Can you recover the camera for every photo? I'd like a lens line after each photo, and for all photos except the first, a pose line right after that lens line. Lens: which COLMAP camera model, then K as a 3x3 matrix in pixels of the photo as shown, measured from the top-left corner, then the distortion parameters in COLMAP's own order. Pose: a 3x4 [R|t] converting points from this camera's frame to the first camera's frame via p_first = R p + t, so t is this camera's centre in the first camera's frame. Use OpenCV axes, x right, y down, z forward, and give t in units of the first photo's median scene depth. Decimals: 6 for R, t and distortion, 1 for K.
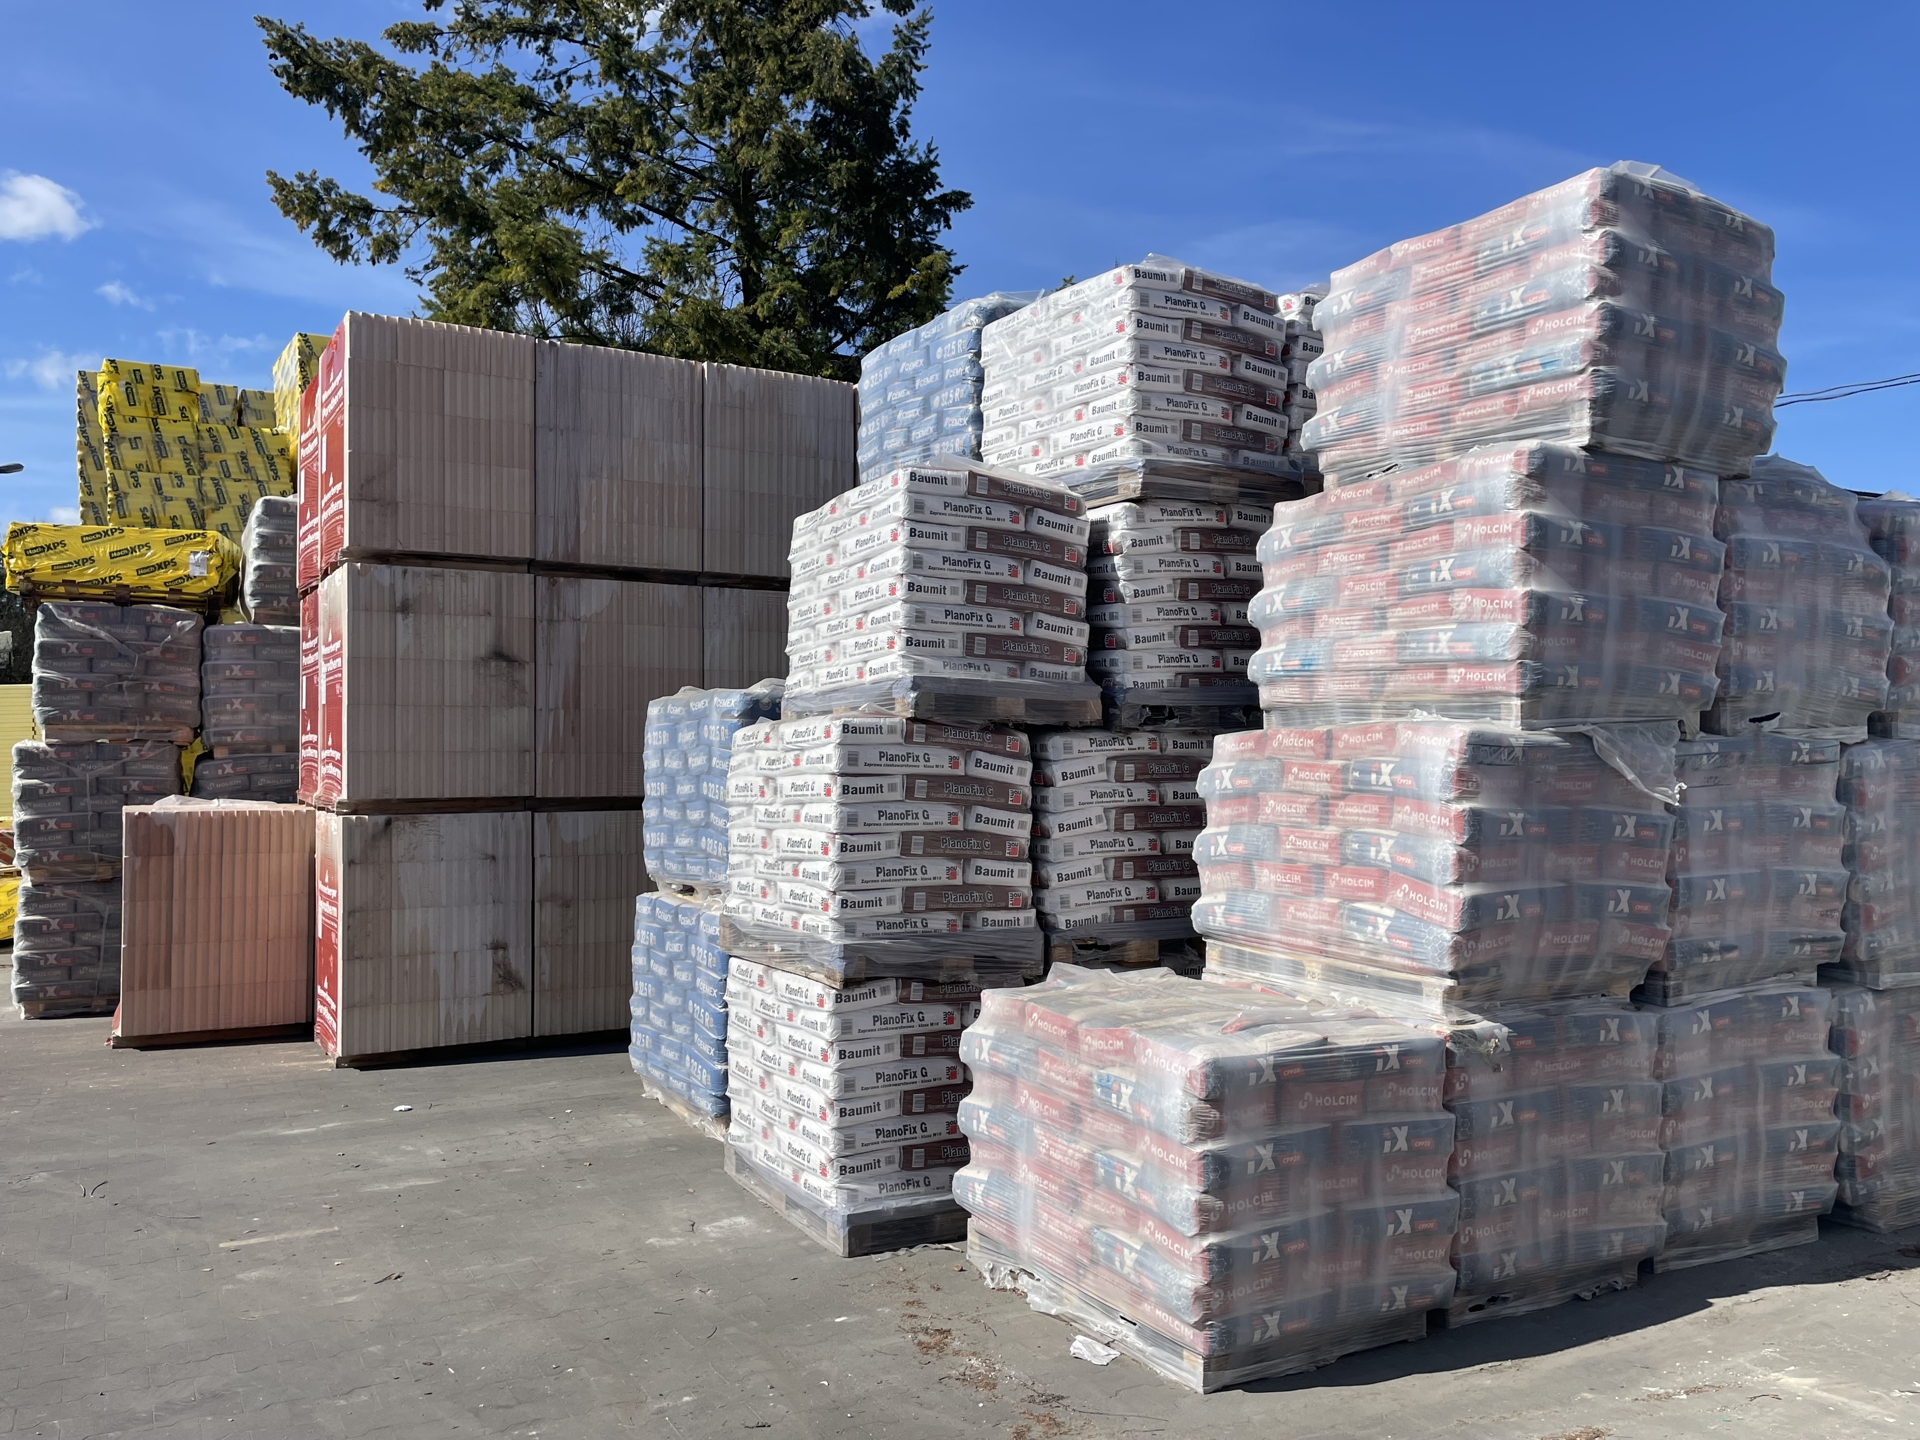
lens RADIAL K [[1485.6, 0, 960.0], [0, 1485.6, 720.0], [0, 0, 1]] dist [0.105546, -0.131436]
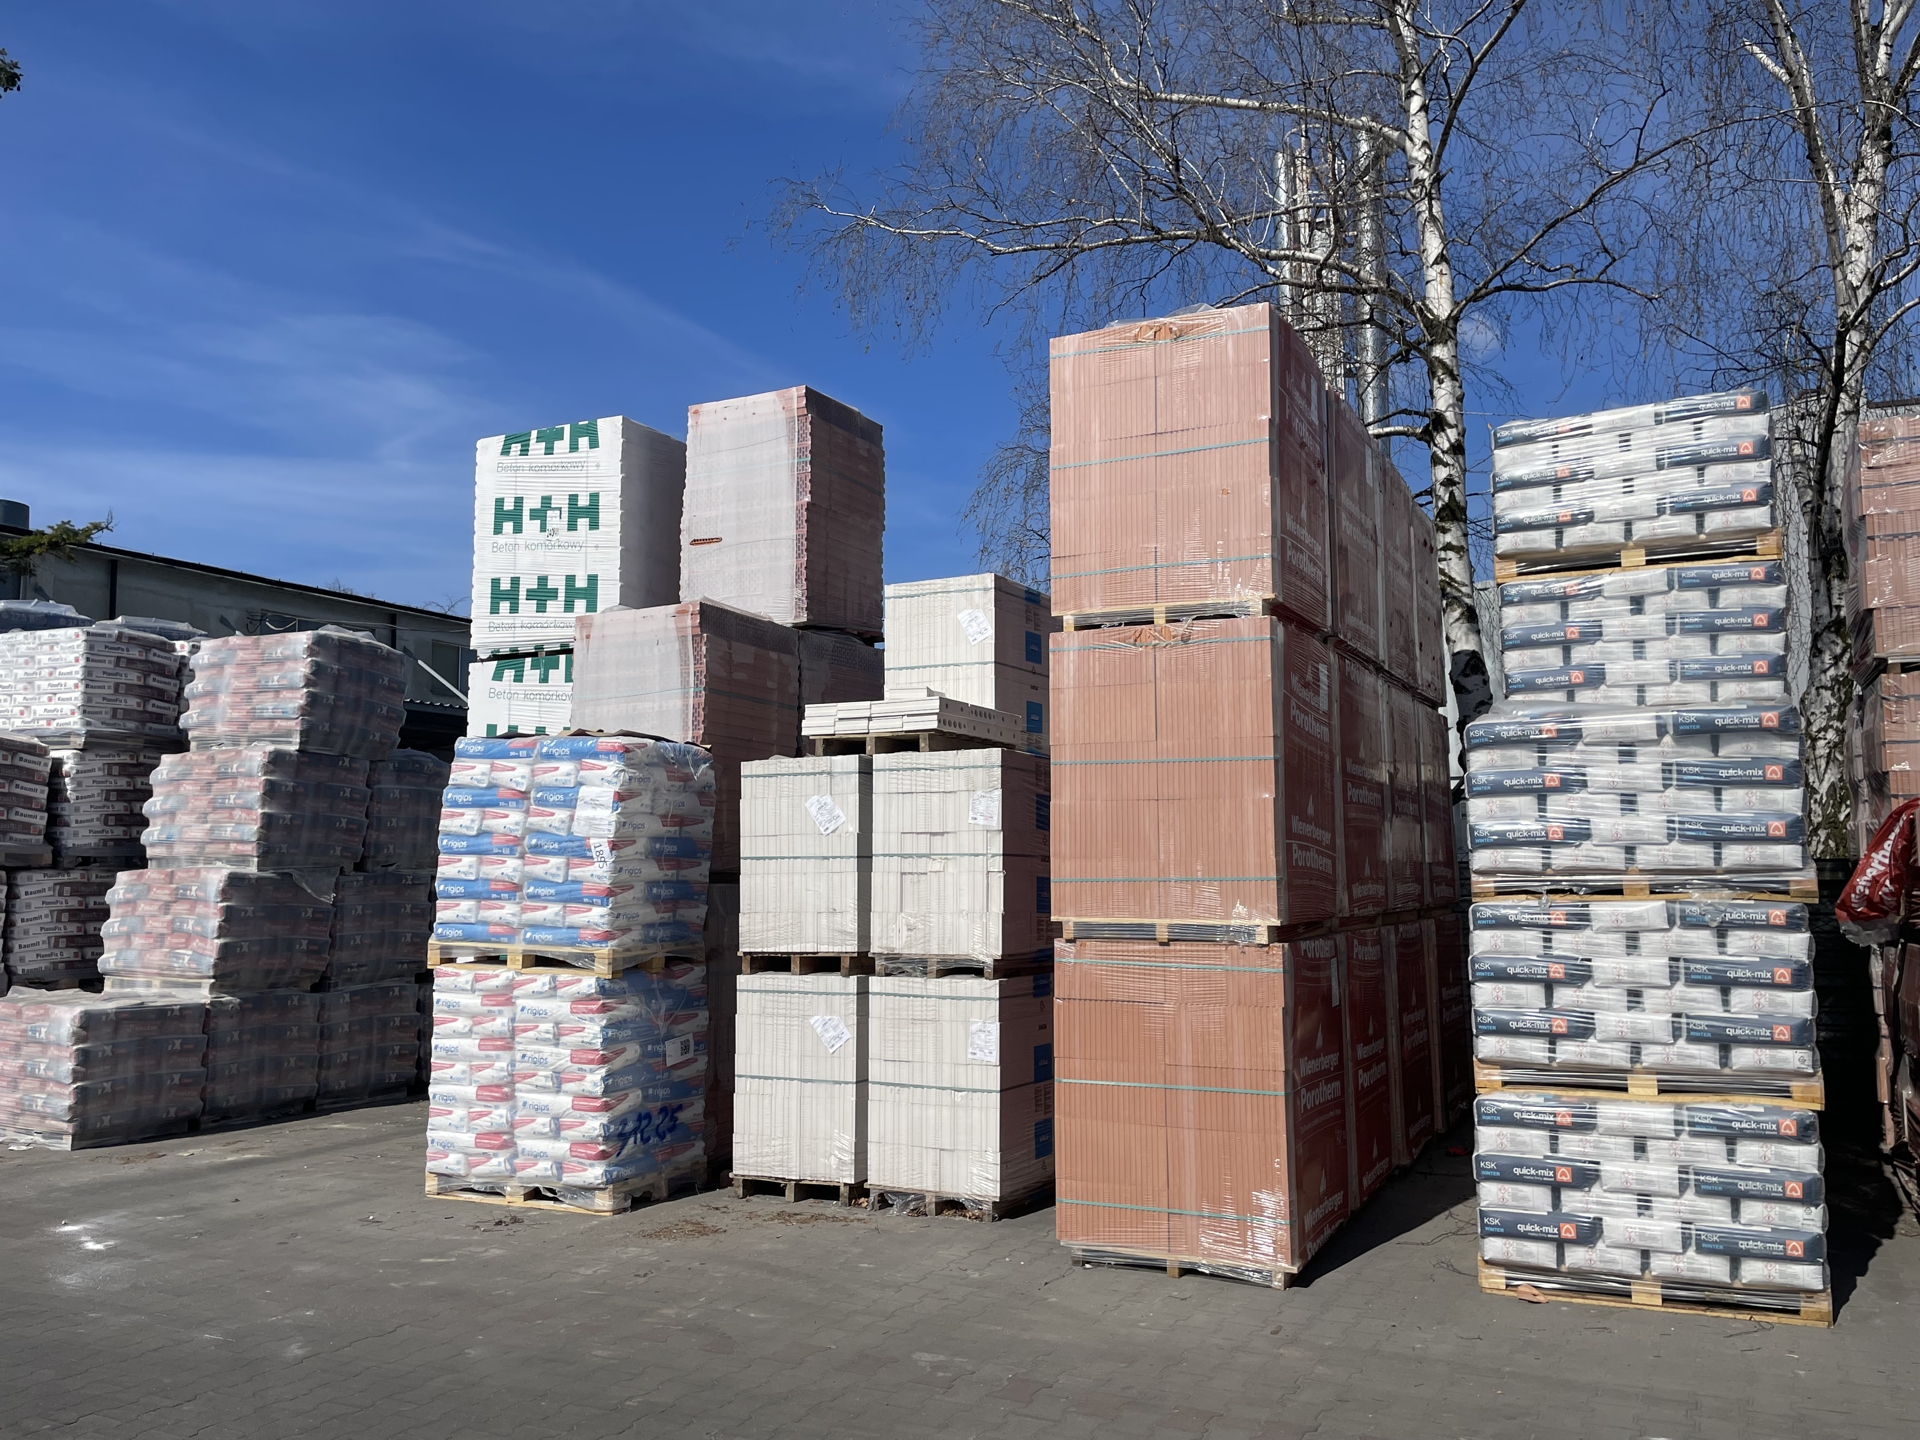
lens RADIAL K [[1485.6, 0, 960.0], [0, 1485.6, 720.0], [0, 0, 1]] dist [0.105546, -0.131436]
pose [[0.825411, 0.060762, 0.561252, -0.050056], [-0.016013, 0.996311, -0.084313, -0.041167], [-0.564305, 0.060606, 0.823339, -1.366249]]
